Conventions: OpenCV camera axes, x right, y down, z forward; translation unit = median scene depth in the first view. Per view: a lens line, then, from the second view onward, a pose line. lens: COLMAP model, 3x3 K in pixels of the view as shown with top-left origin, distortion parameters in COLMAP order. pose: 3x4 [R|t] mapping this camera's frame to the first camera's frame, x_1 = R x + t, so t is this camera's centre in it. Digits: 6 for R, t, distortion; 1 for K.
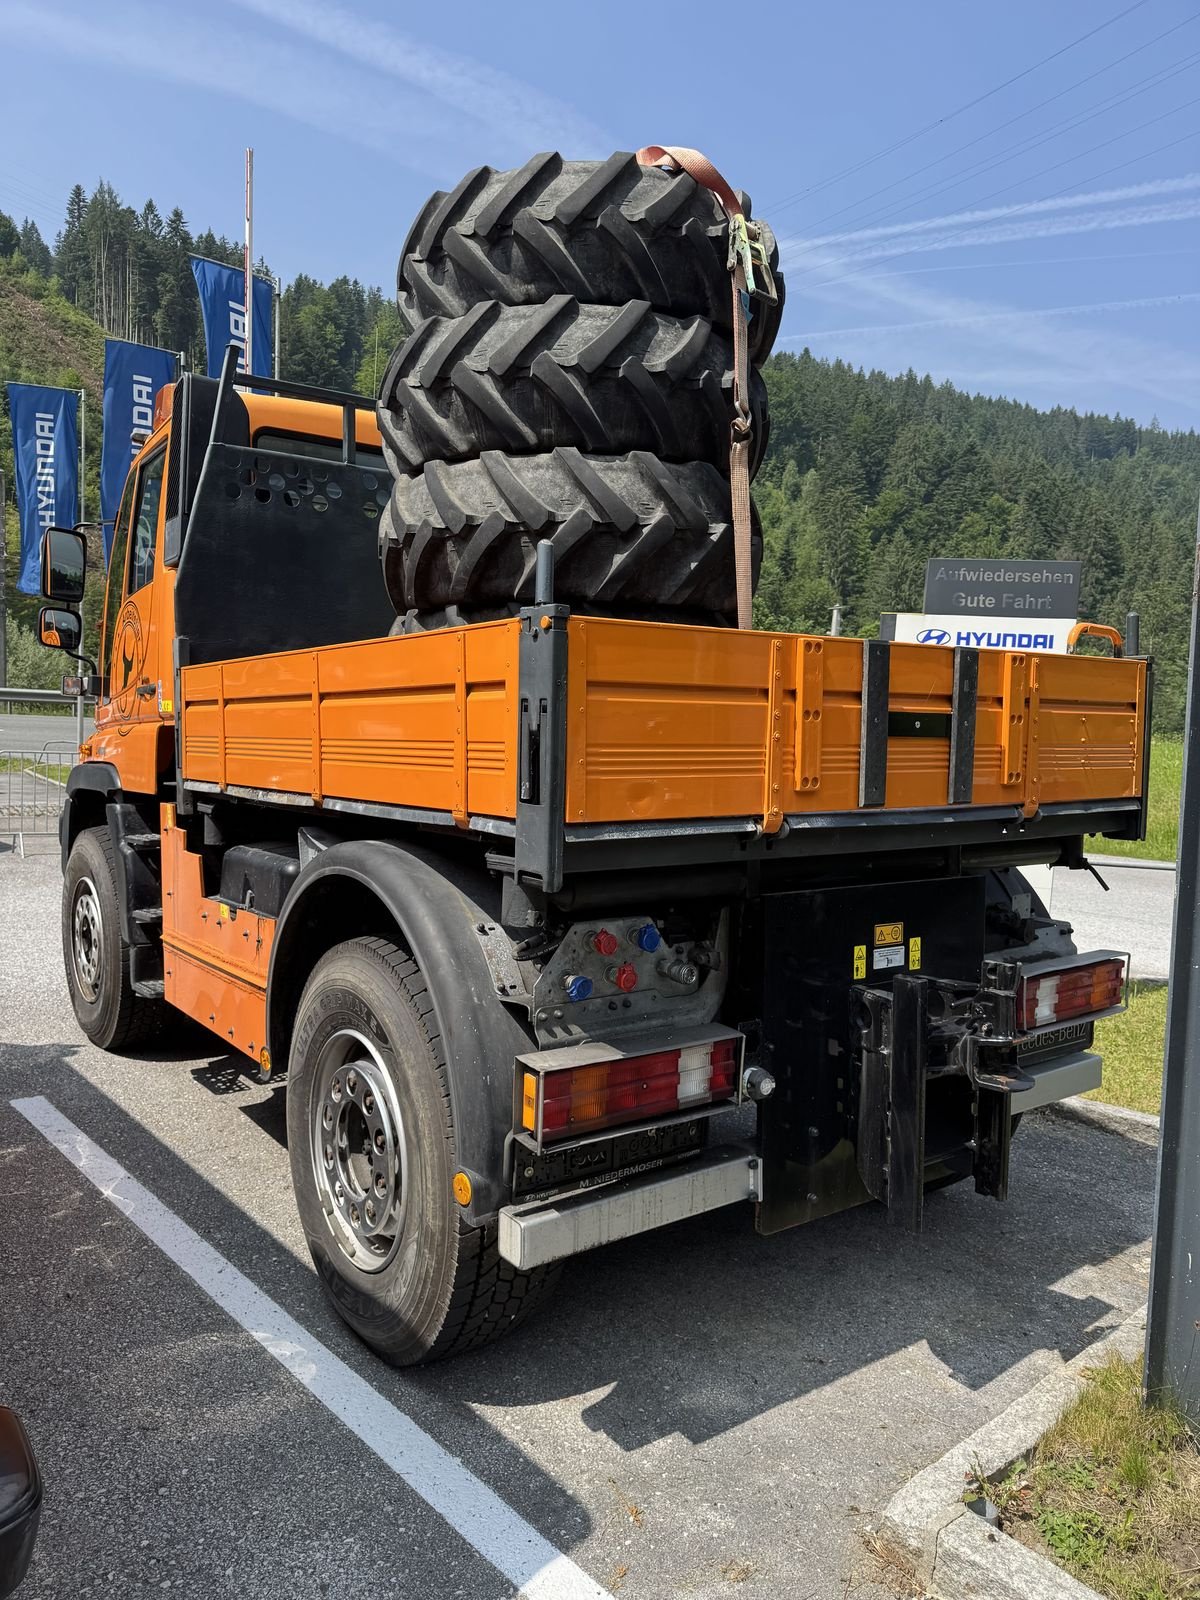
lens RADIAL K [[1134.3, 0, 591.6], [0, 1134.3, 798.8], [0, 0, 1]] dist [0.026325, -0.027500]
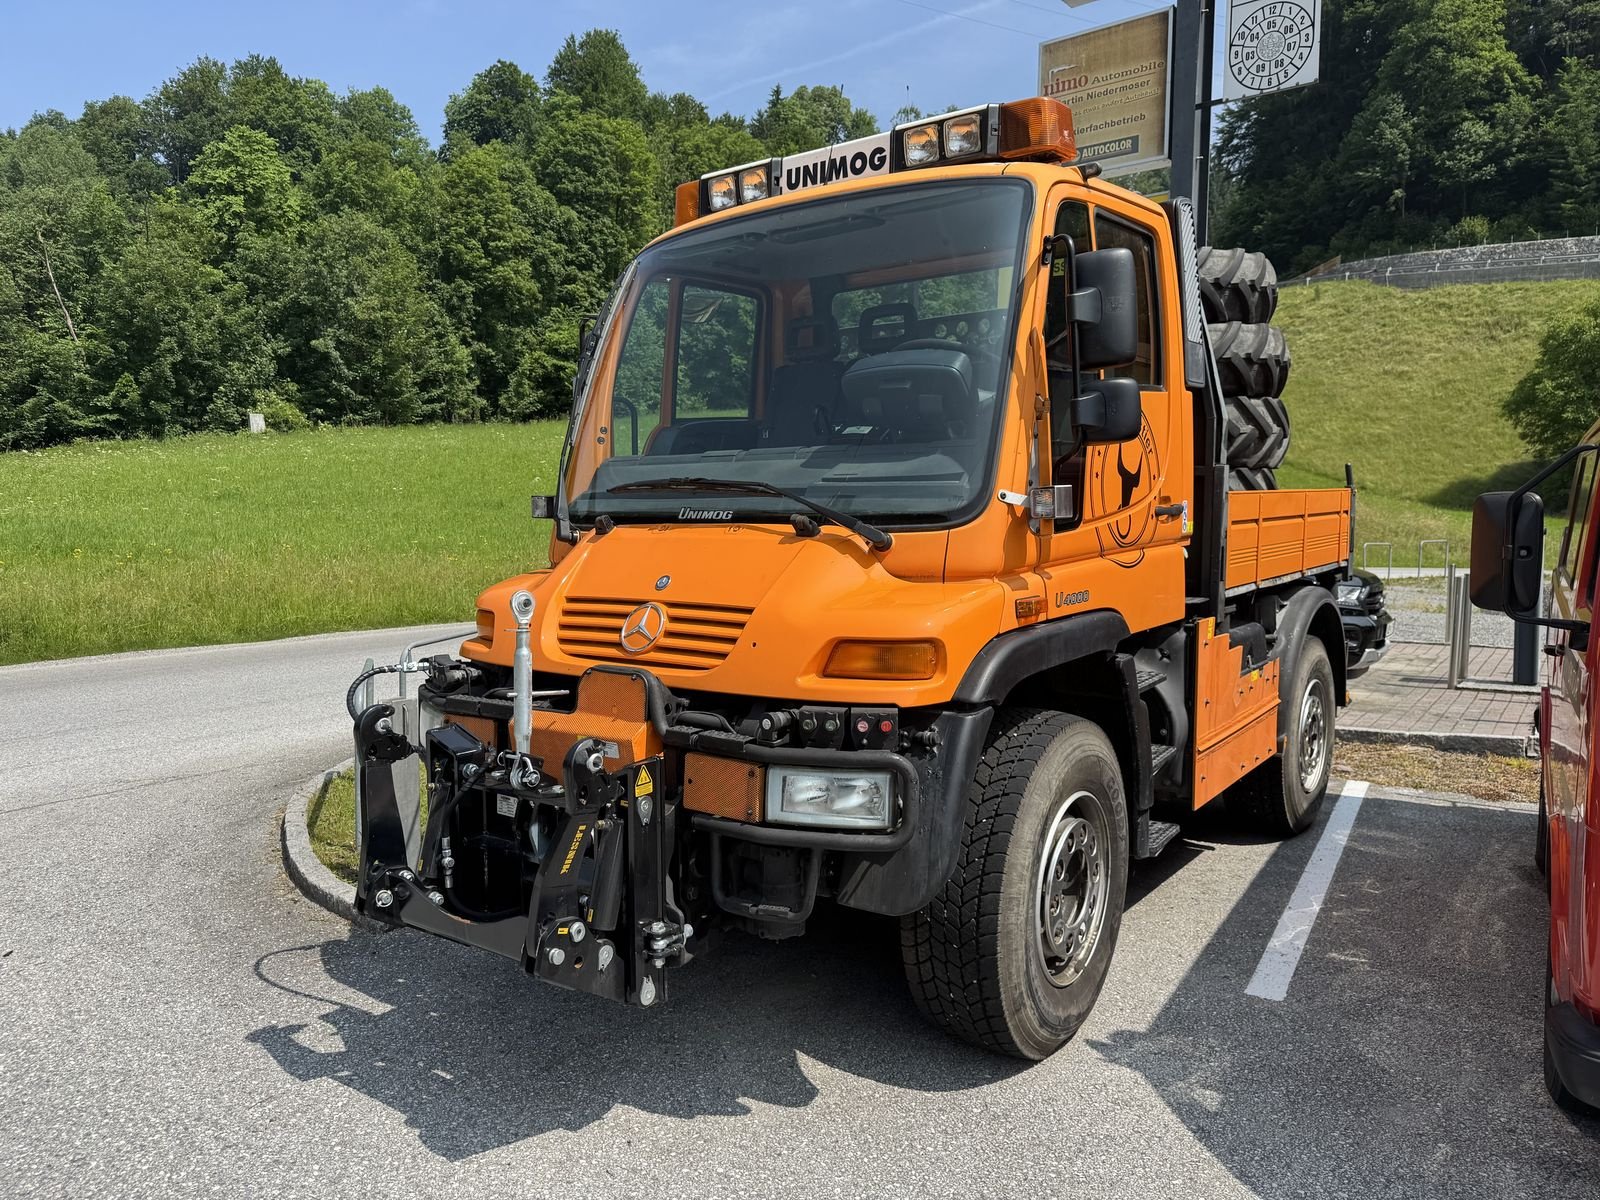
lens RADIAL K [[1134.3, 0, 796.4], [0, 1134.3, 595.5], [0, 0, 1]] dist [0.026325, -0.027500]
pose [[-0.299995, -0.097945, 0.948899, -1.778307], [0.062395, 0.990570, 0.121972, -0.241689], [-0.951898, 0.095797, -0.291054, 2.356016]]
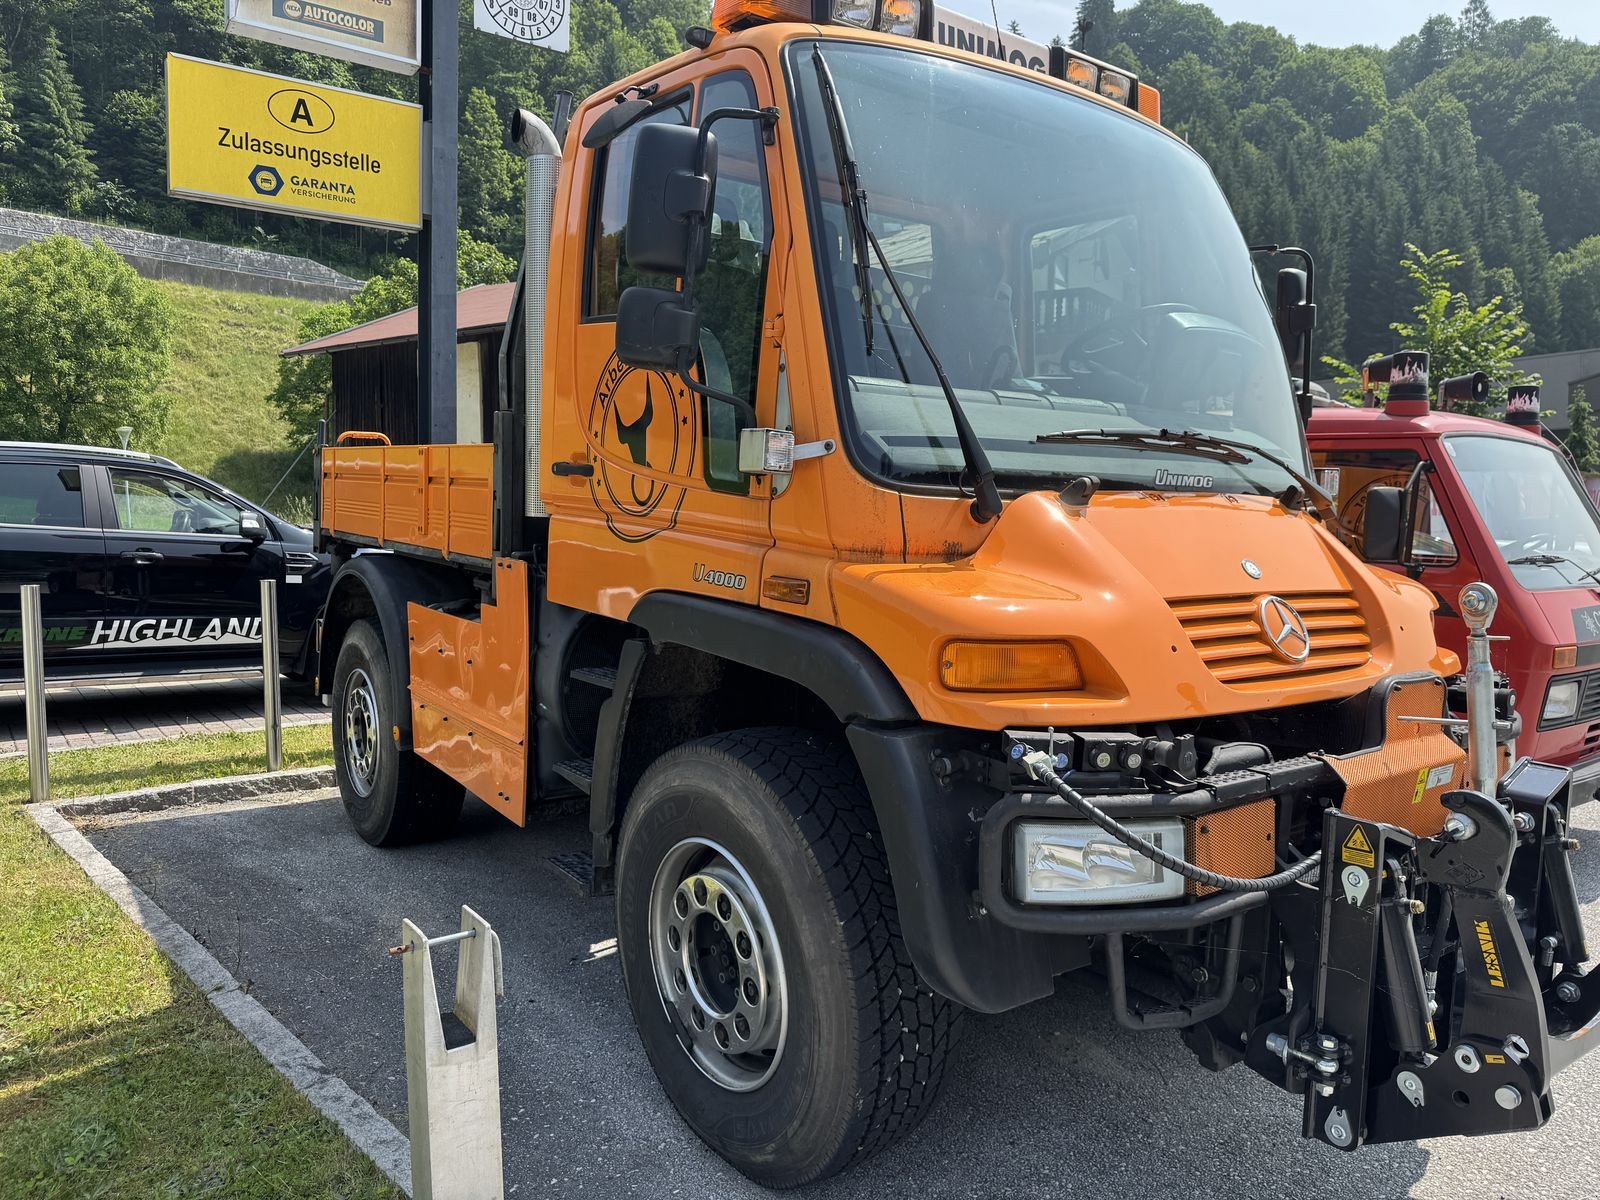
lens RADIAL K [[1134.3, 0, 798.8], [0, 1134.3, 604.1], [0, 0, 1]] dist [0.026325, -0.027500]
pose [[-0.998341, -0.053154, -0.022123, -0.239213], [-0.055954, 0.986268, 0.155387, -0.215724], [0.013560, 0.156367, -0.987606, 3.043907]]
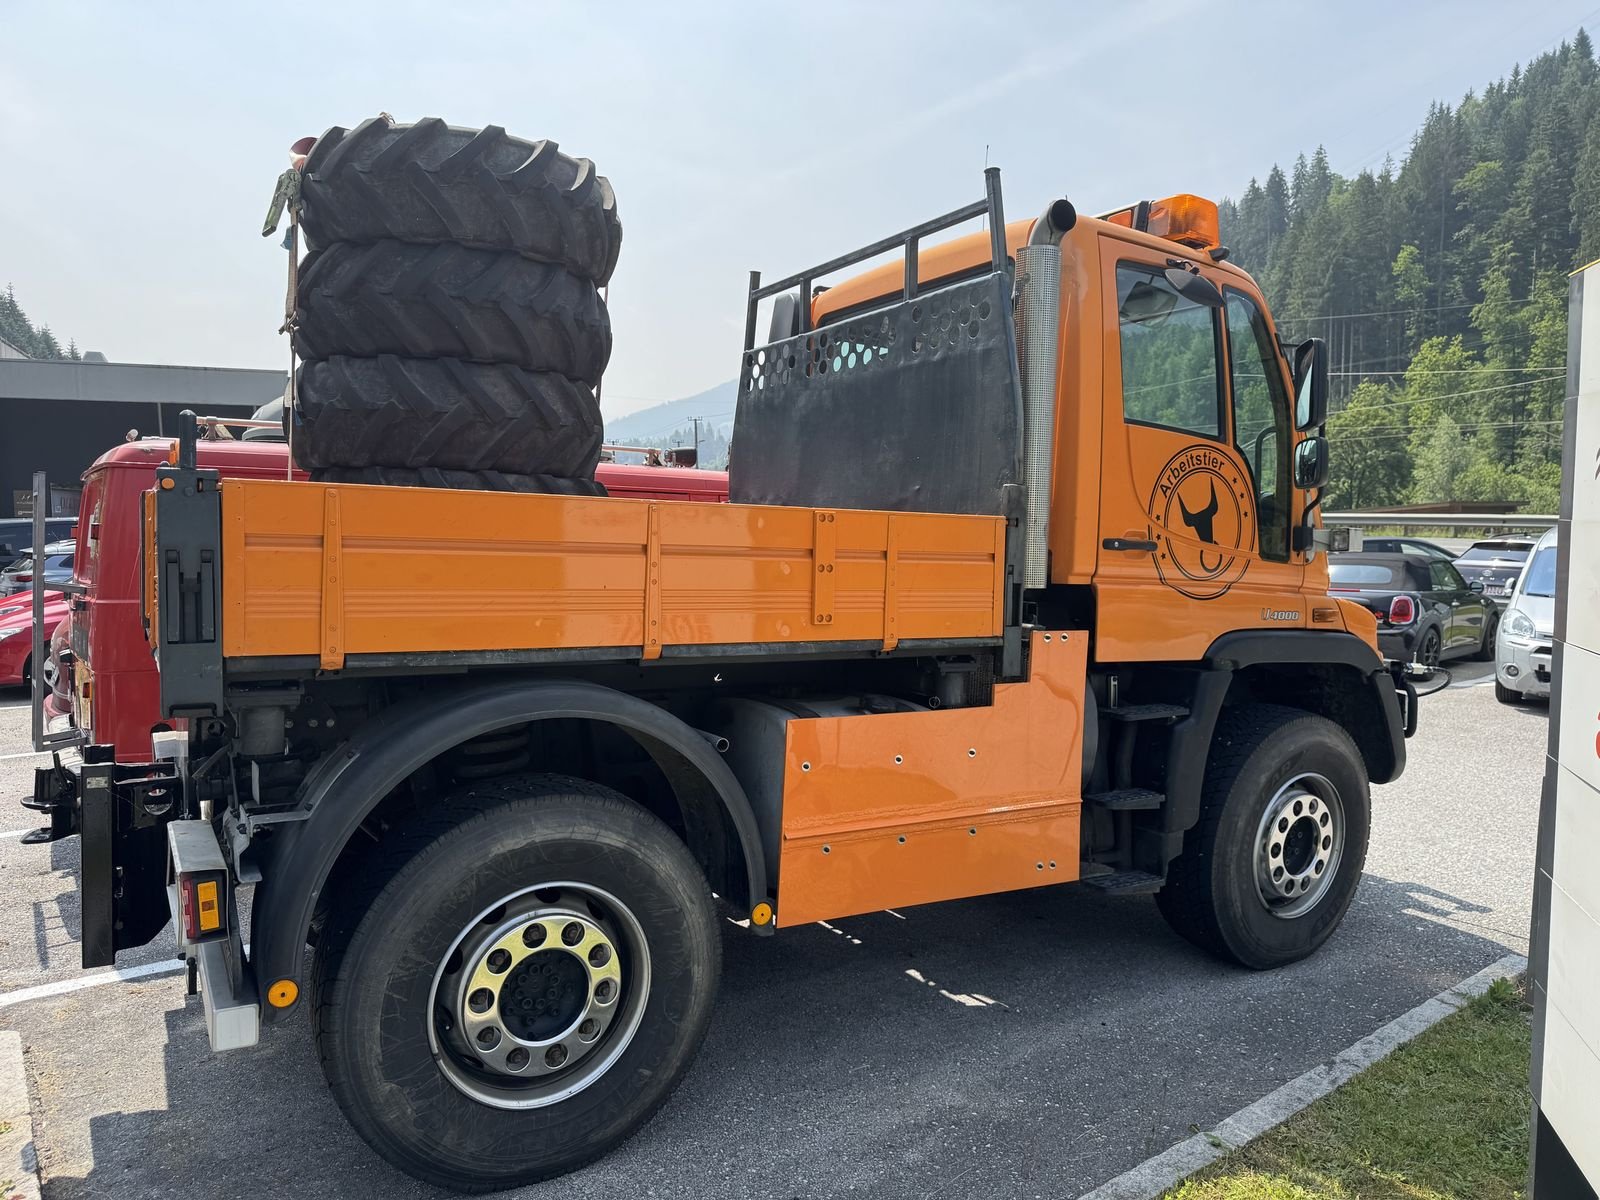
lens RADIAL K [[1134.3, 0, 808.1], [0, 1134.3, 599.1], [0, 0, 1]] dist [0.026325, -0.027500]
pose [[-0.071923, 0.030459, -0.996945, 1.325678], [-0.082846, 0.995897, 0.036404, -0.114058], [0.993964, 0.085211, -0.069104, 1.629339]]
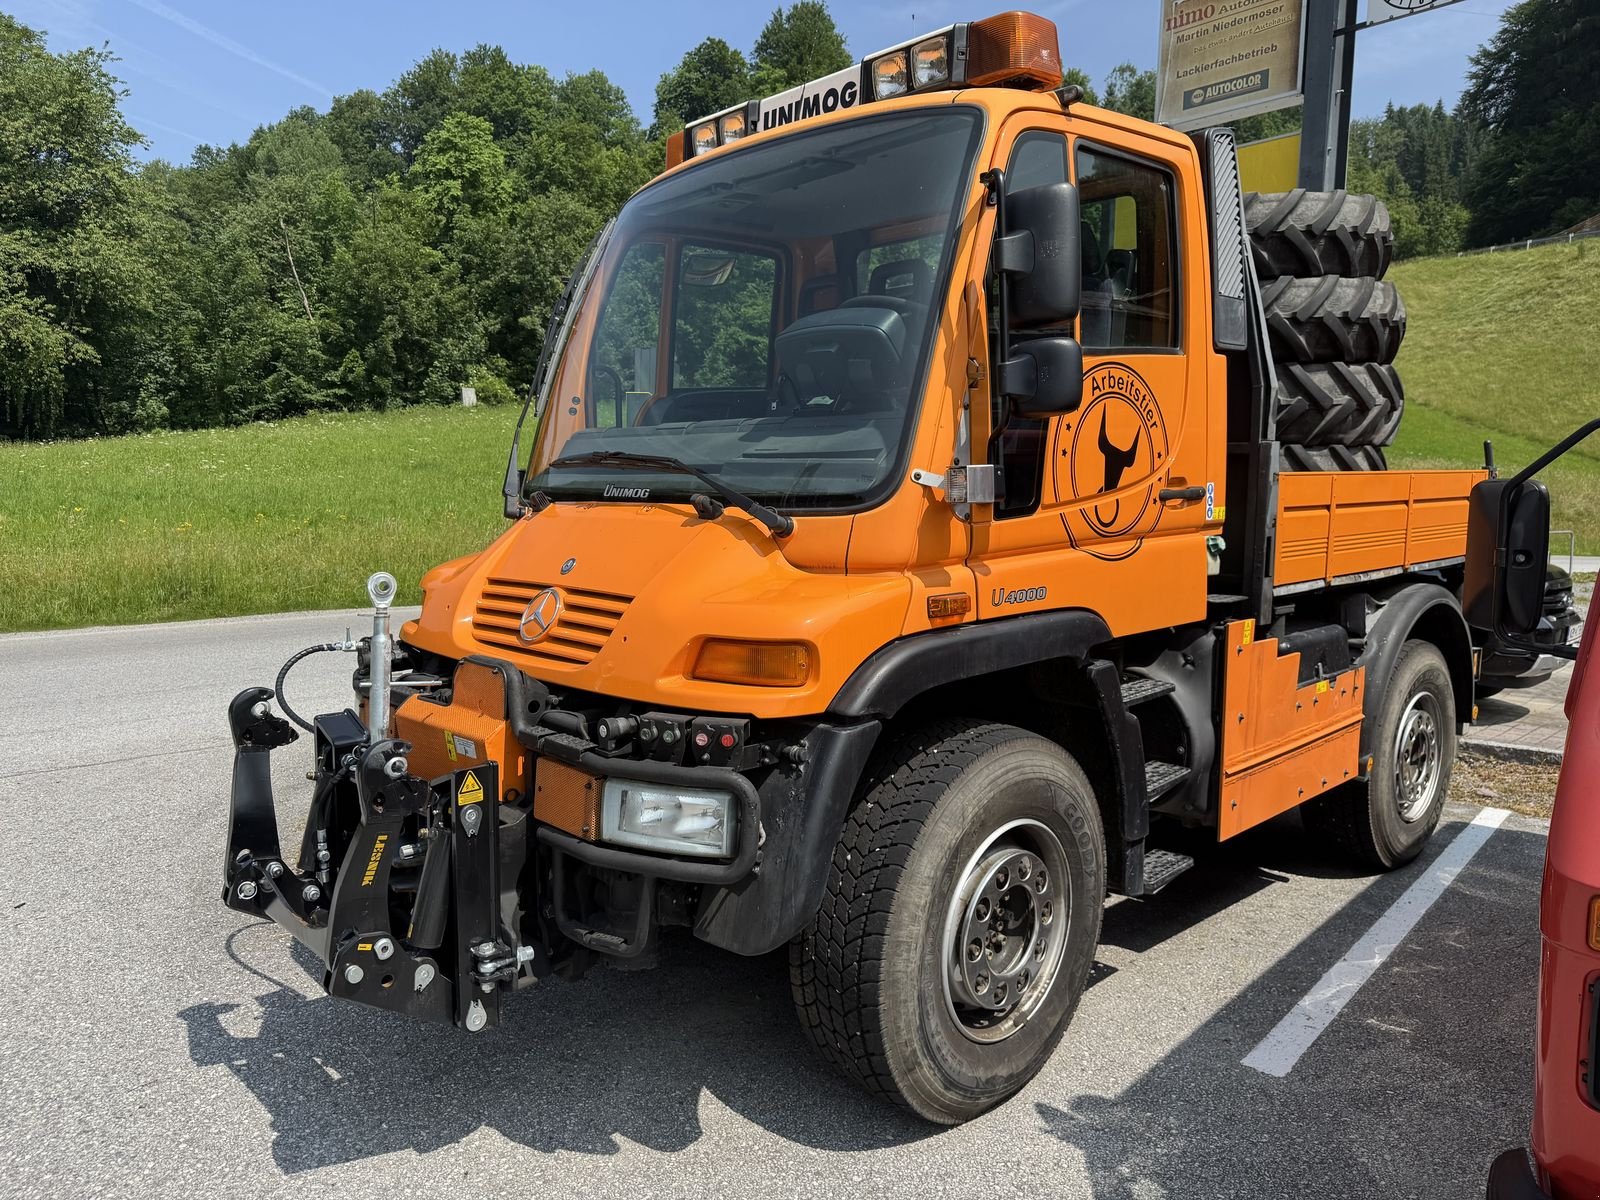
lens RADIAL K [[1134.3, 0, 807.3], [0, 1134.3, 594.5], [0, 0, 1]] dist [0.026325, -0.027500]
pose [[-0.138298, -0.125095, 0.982459, -1.717170], [0.057262, 0.989322, 0.134030, -0.225363], [-0.988734, 0.074794, -0.129658, 2.060651]]
